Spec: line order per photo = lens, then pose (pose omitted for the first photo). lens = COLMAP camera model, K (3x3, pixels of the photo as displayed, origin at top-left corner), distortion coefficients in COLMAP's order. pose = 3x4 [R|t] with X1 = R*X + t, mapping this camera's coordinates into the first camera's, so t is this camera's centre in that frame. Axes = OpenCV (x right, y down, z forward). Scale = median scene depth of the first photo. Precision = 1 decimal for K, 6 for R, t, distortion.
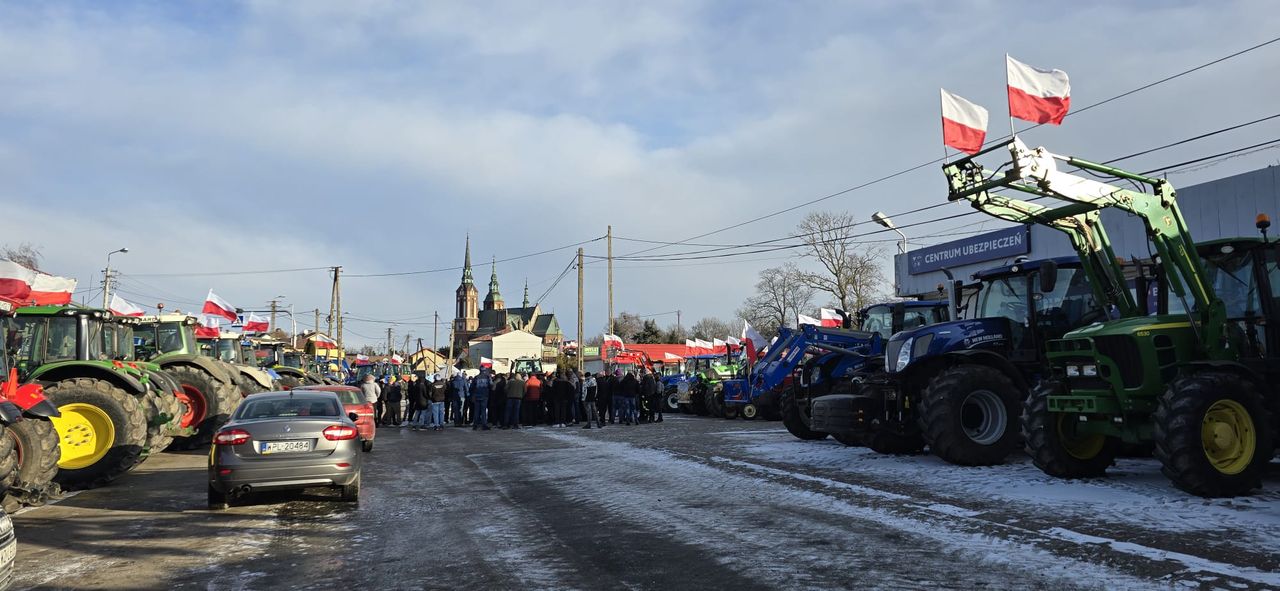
lens RADIAL K [[858.1, 0, 619.0], [0, 858.1, 315.9], [0, 0, 1]] dist [0.063743, -0.063669]
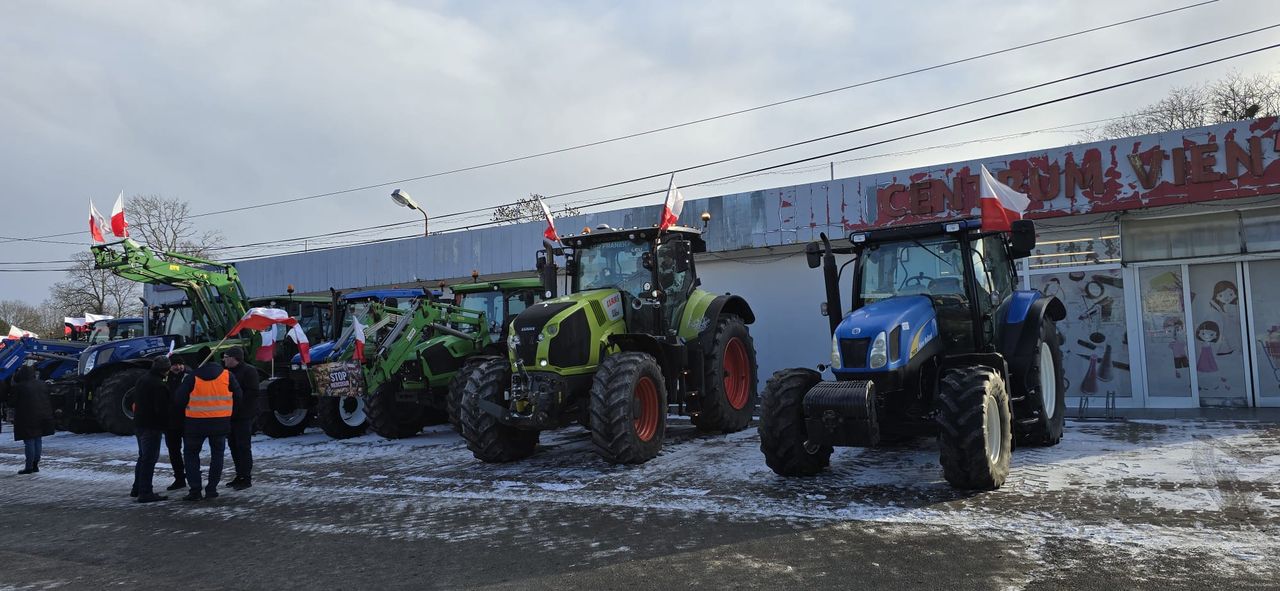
lens RADIAL K [[858.1, 0, 619.0], [0, 858.1, 315.9], [0, 0, 1]] dist [0.063743, -0.063669]
pose [[0.758786, 0.013995, 0.651189, 0.054435], [-0.023740, 0.999699, 0.006177, -0.062852], [-0.650907, -0.020146, 0.758890, -0.671705]]
